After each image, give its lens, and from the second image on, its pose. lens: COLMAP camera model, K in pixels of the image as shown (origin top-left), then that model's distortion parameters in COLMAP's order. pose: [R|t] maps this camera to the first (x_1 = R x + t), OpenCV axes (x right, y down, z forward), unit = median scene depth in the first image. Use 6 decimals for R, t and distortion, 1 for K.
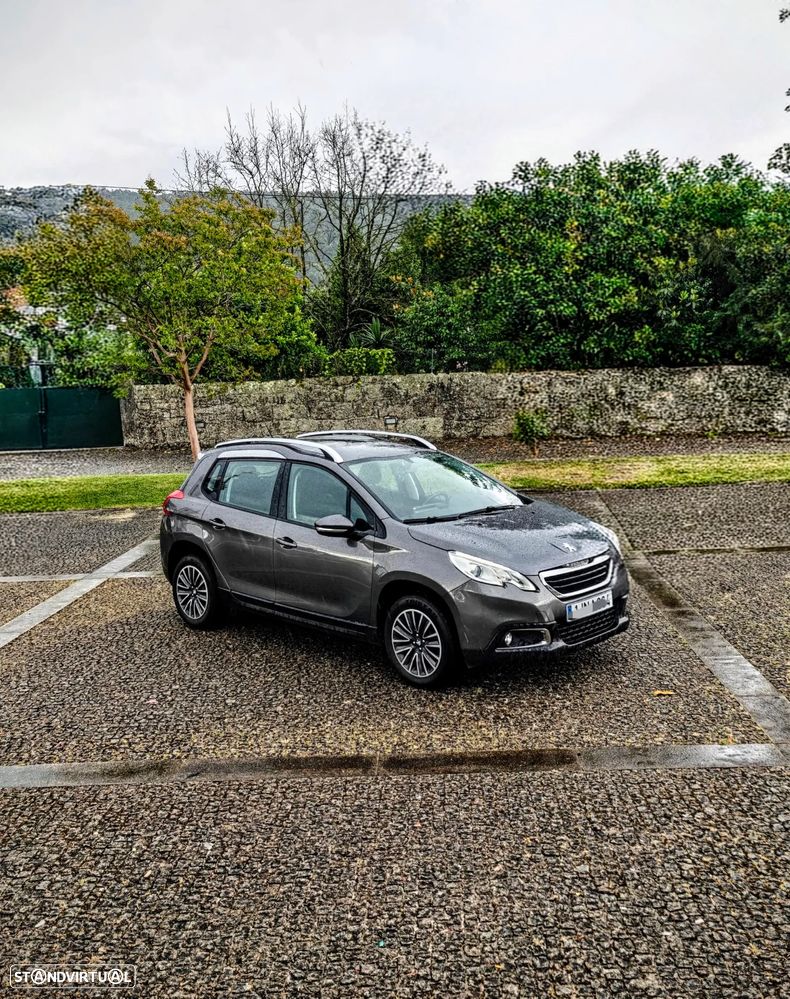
lens RADIAL K [[1179.2, 0, 395.0], [0, 1179.2, 499.5], [0, 0, 1]] dist [0.069837, -0.028786]
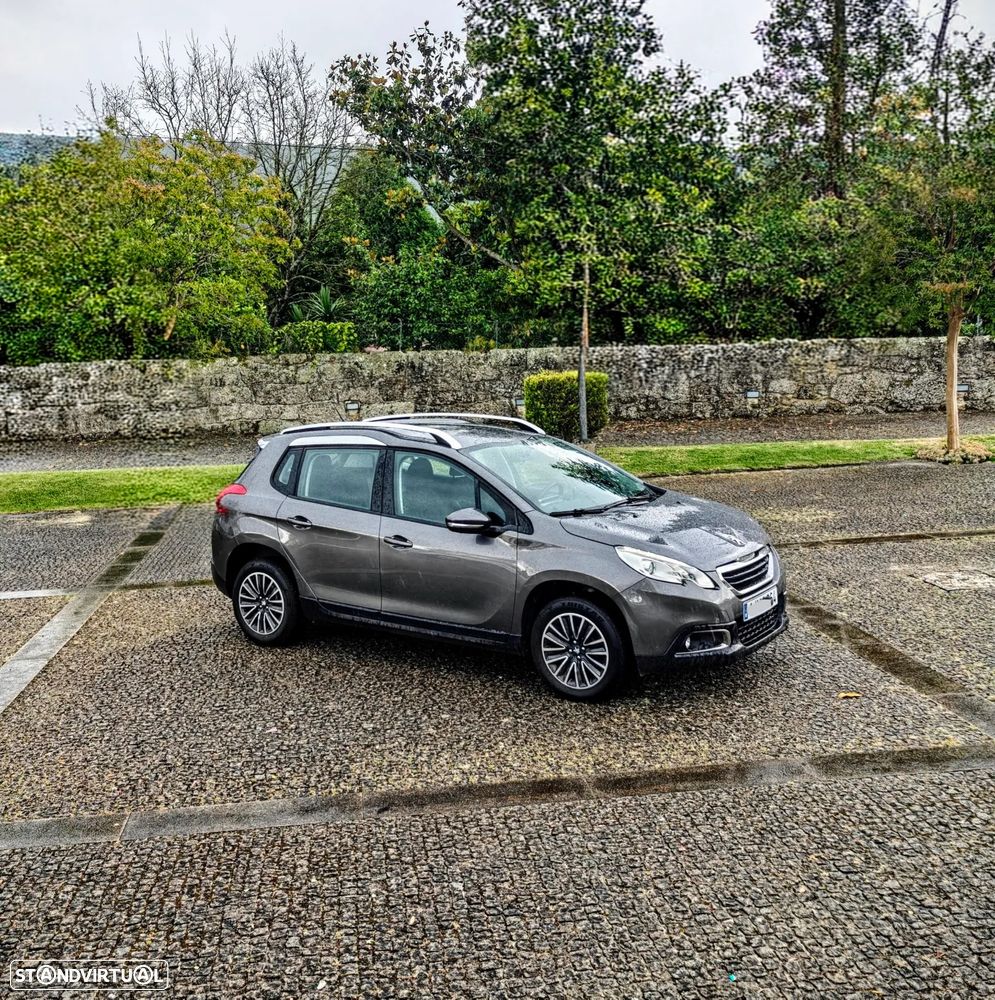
lens RADIAL K [[1350.1, 0, 497.5], [0, 1350.1, 500.0], [0, 0, 1]] dist [0.085383, -0.092046]
pose [[0.984602, -0.015425, 0.174130, -0.190635], [0.015259, 0.999881, 0.002292, 0.004657], [-0.174144, 0.000400, 0.984720, 0.009944]]
